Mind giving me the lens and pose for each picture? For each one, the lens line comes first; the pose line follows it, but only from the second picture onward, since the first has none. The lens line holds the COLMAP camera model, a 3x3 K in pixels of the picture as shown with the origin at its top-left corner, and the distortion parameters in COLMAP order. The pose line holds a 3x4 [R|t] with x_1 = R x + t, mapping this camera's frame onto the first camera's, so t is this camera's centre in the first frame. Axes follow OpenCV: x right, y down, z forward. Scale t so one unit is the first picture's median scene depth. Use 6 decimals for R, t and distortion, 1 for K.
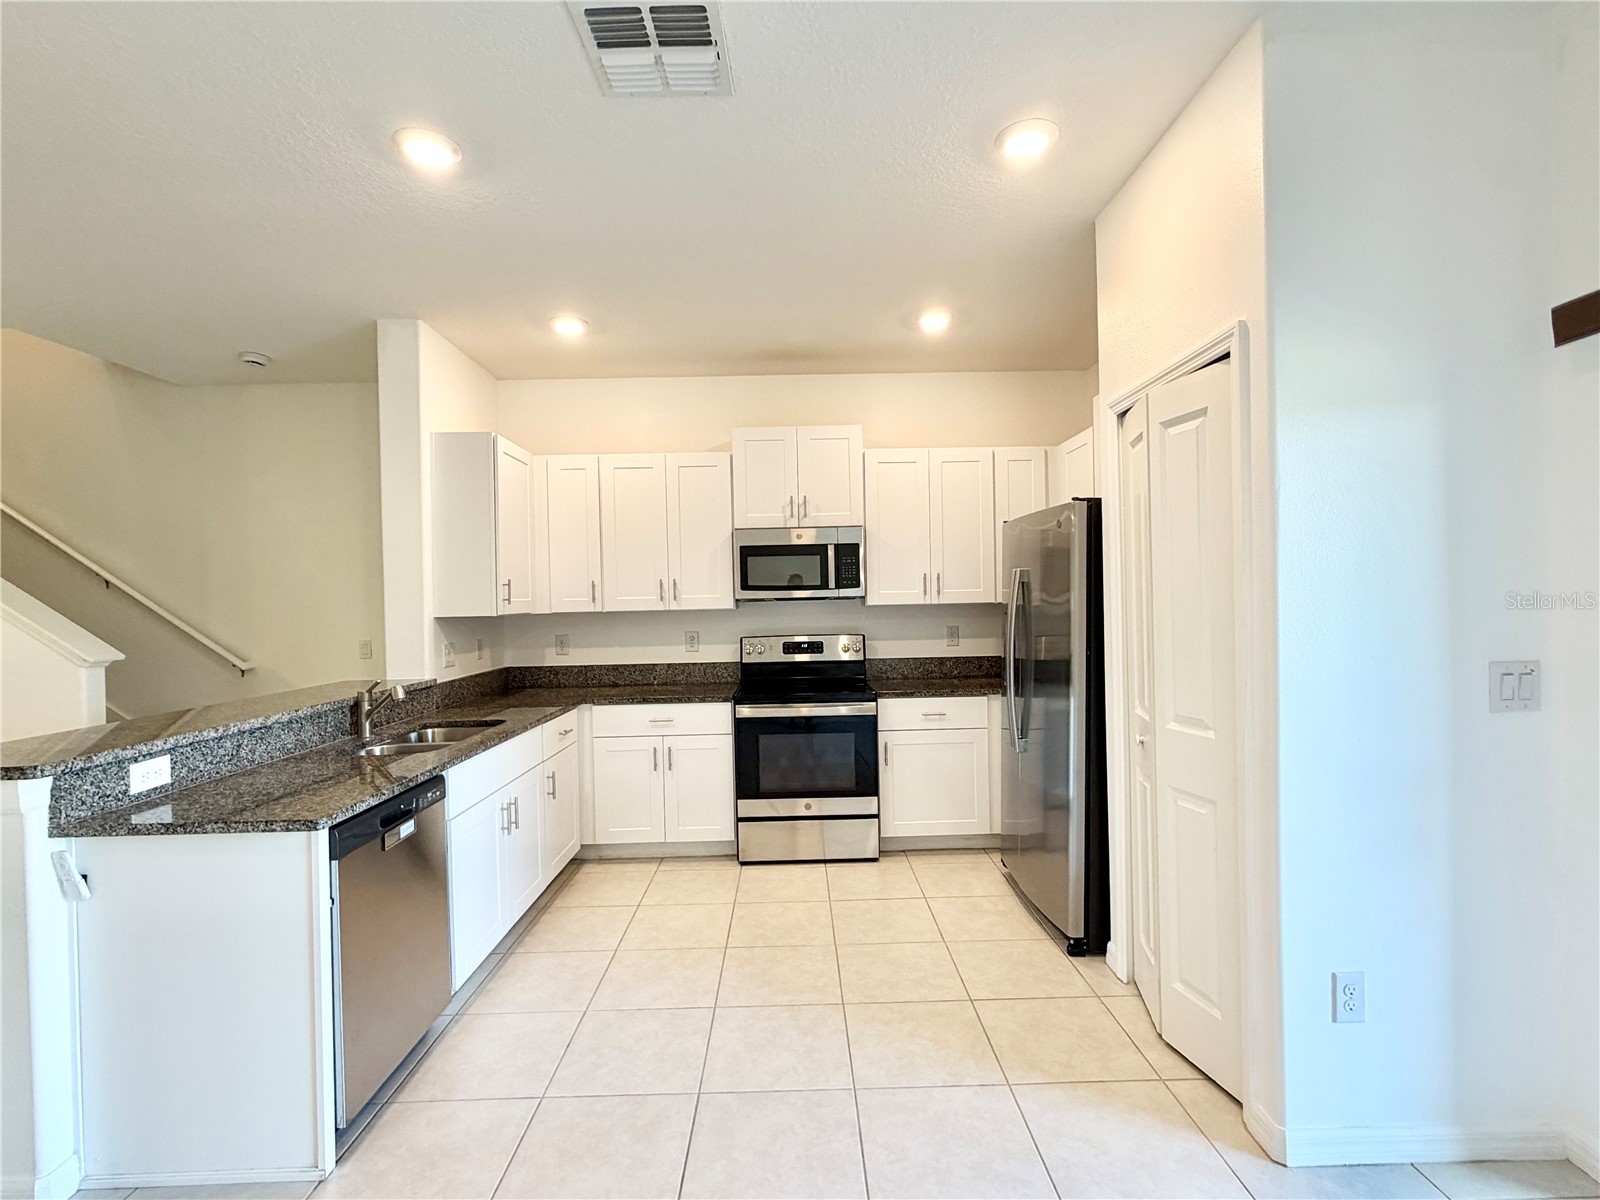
lens RADIAL K [[739.5, 0, 806.8], [0, 739.5, 603.0], [0, 0, 1]] dist [-0.000689, -0.000460]
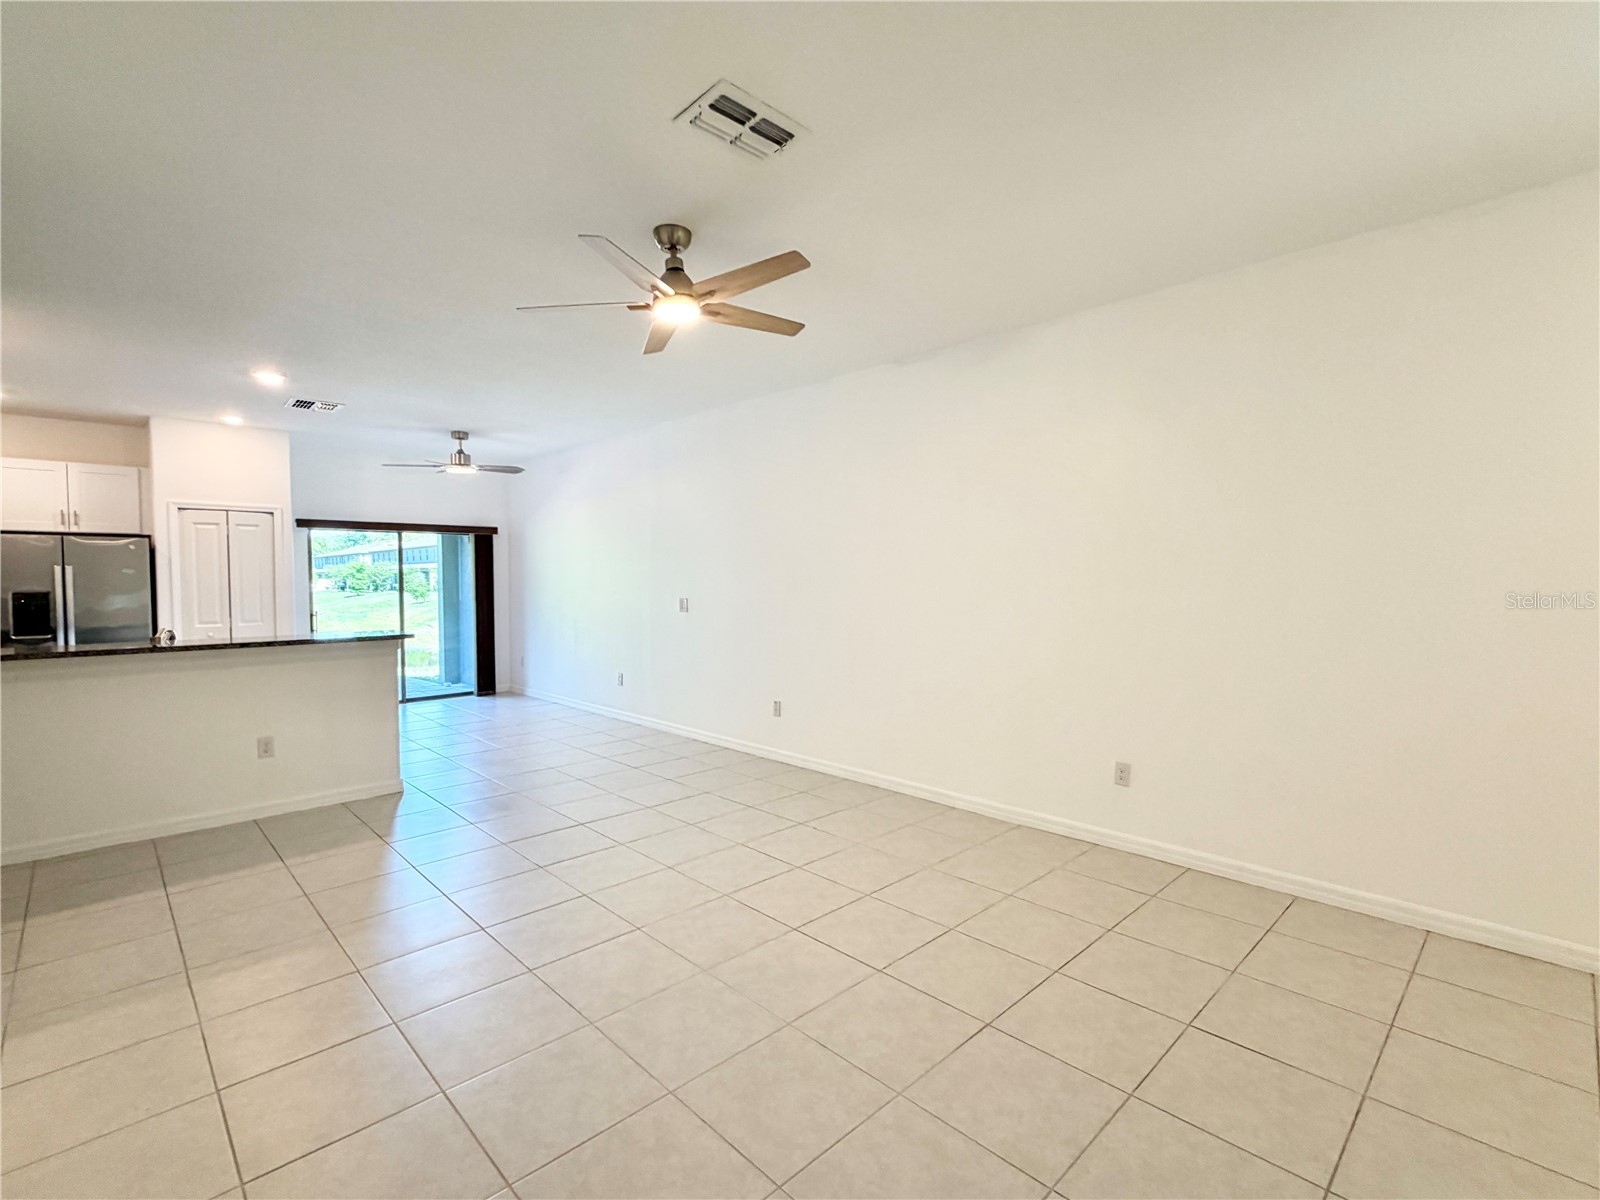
lens RADIAL K [[743.1, 0, 803.8], [0, 743.1, 604.7], [0, 0, 1]] dist [-0.002888, -0.000398]
pose [[-0.680943, -0.001883, 0.732334, -1.871361], [0.022008, 0.999492, 0.023033, 0.036870], [-0.732006, 0.031801, -0.680556, 0.781618]]
